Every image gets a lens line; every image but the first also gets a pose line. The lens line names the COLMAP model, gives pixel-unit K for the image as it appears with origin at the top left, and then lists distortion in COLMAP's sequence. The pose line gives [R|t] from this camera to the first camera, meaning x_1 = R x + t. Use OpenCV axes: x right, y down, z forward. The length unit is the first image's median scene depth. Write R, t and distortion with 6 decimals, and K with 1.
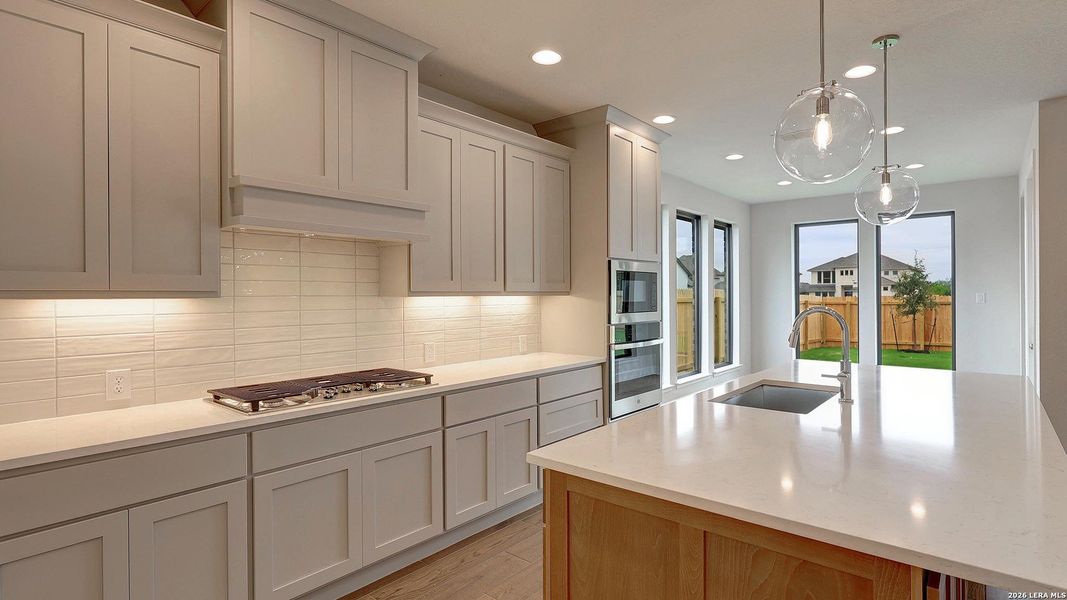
lens RADIAL K [[497.3, 0, 533.5], [0, 497.3, 300.0], [0, 0, 1]] dist [-0.000804, -0.000093]
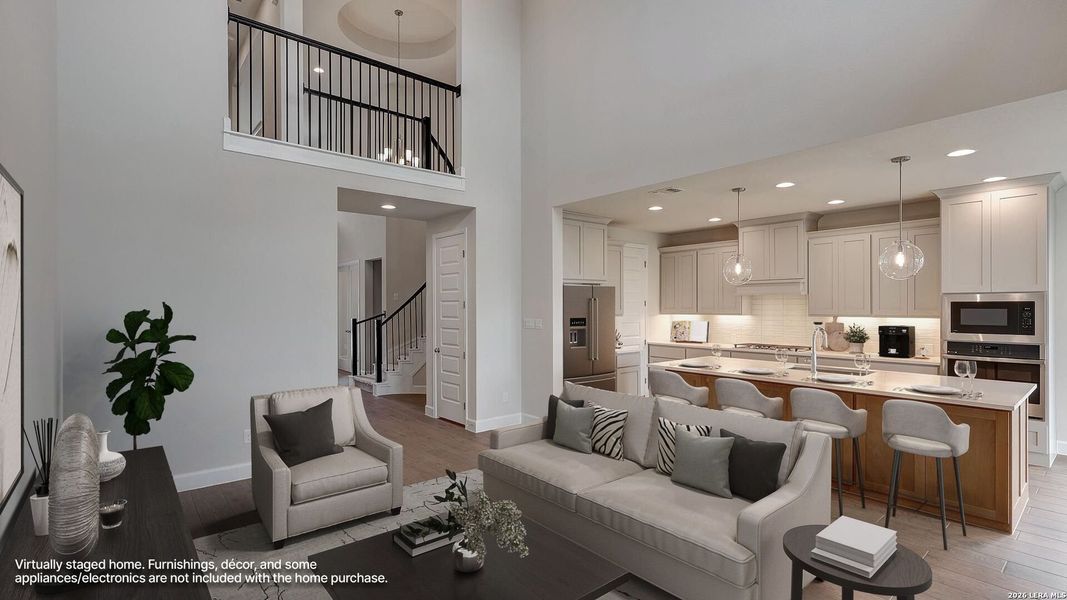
lens RADIAL K [[497.3, 0, 533.5], [0, 497.3, 300.0], [0, 0, 1]] dist [-0.000804, -0.000093]
pose [[-0.132264, -0.010645, -0.991157, 1.907059], [-0.016217, 0.999832, -0.008574, -0.035979], [0.991082, 0.014939, -0.132414, 0.021209]]
